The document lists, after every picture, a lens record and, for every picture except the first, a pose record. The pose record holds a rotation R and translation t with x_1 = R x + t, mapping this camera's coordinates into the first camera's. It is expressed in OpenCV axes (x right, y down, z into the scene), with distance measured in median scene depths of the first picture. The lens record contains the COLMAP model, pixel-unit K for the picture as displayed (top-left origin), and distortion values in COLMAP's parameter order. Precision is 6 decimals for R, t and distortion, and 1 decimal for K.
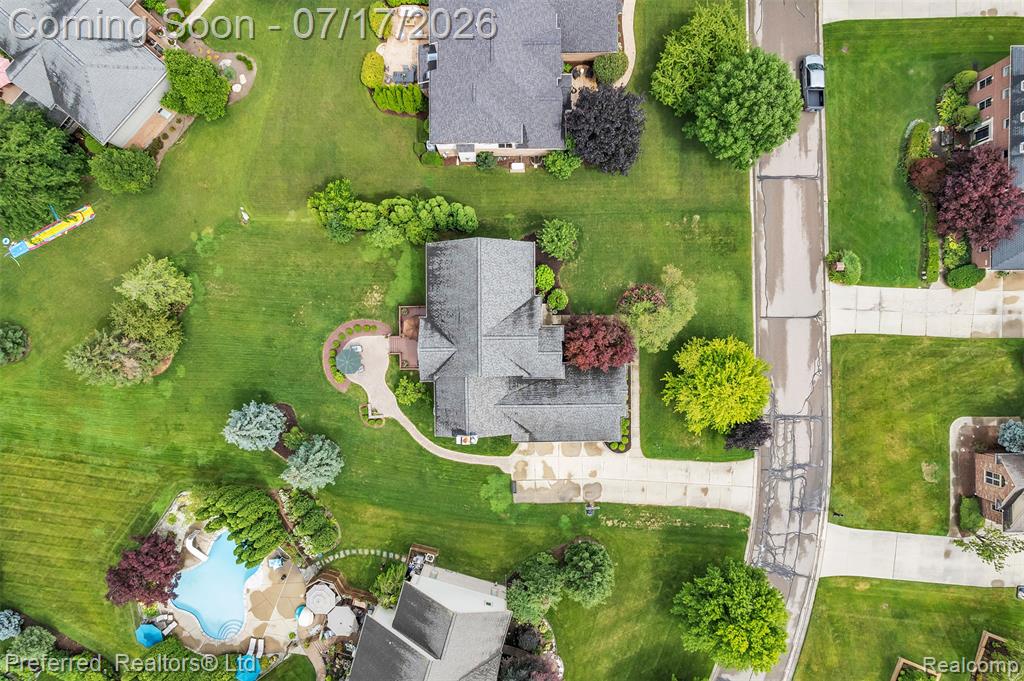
lens RADIAL K [[656.9, 0, 513.4], [0, 656.9, 343.8], [0, 0, 1]] dist [-0.072001, 0.062398]
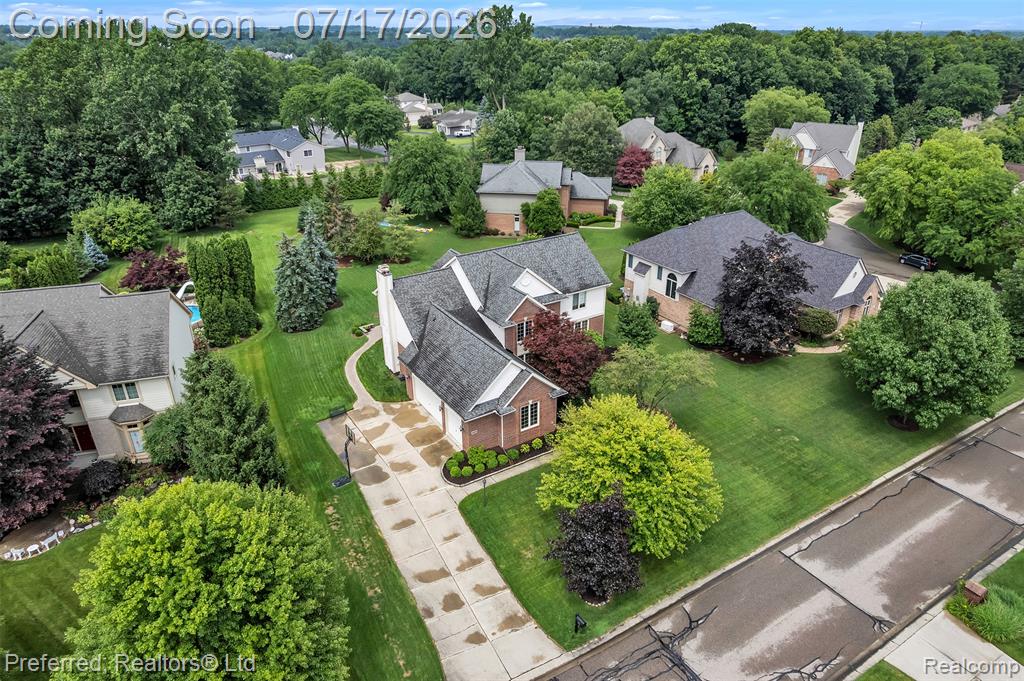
lens RADIAL K [[656.9, 0, 513.4], [0, 656.9, 343.8], [0, 0, 1]] dist [-0.072001, 0.062398]
pose [[0.529674, 0.366548, -0.764910, 0.619847], [-0.848192, 0.224568, -0.479729, 0.377798], [-0.004070, 0.902891, 0.429851, 0.607284]]
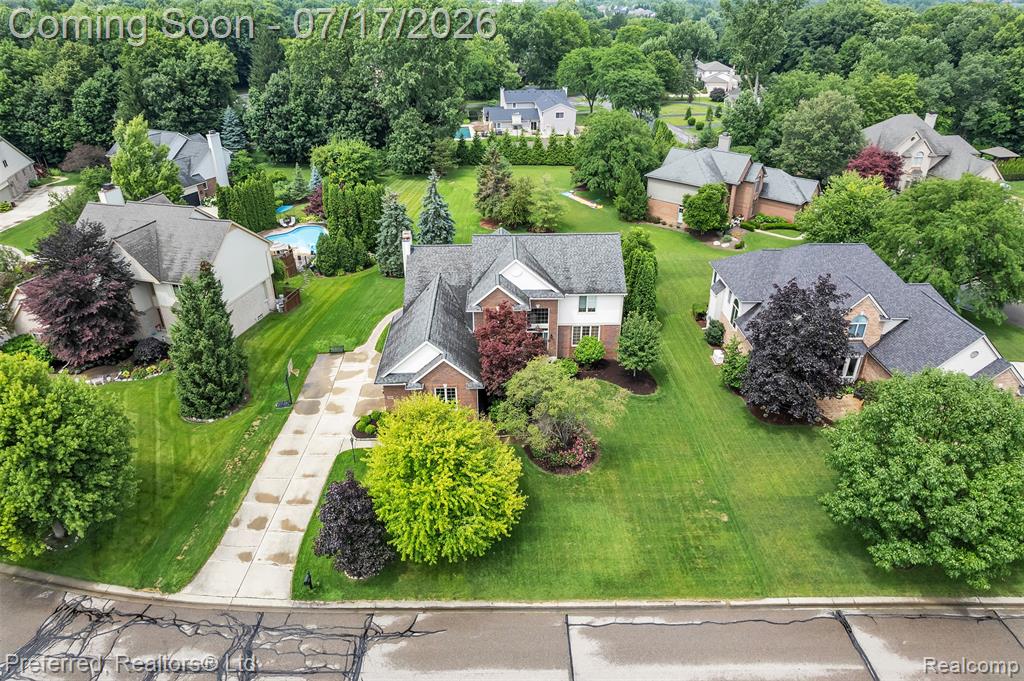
lens RADIAL K [[656.9, 0, 513.4], [0, 656.9, 343.8], [0, 0, 1]] dist [-0.072001, 0.062398]
pose [[0.019242, 0.481427, -0.876275, 0.722595], [-0.999777, 0.001604, -0.021073, 0.010678], [-0.008740, 0.876485, 0.481350, 0.576687]]
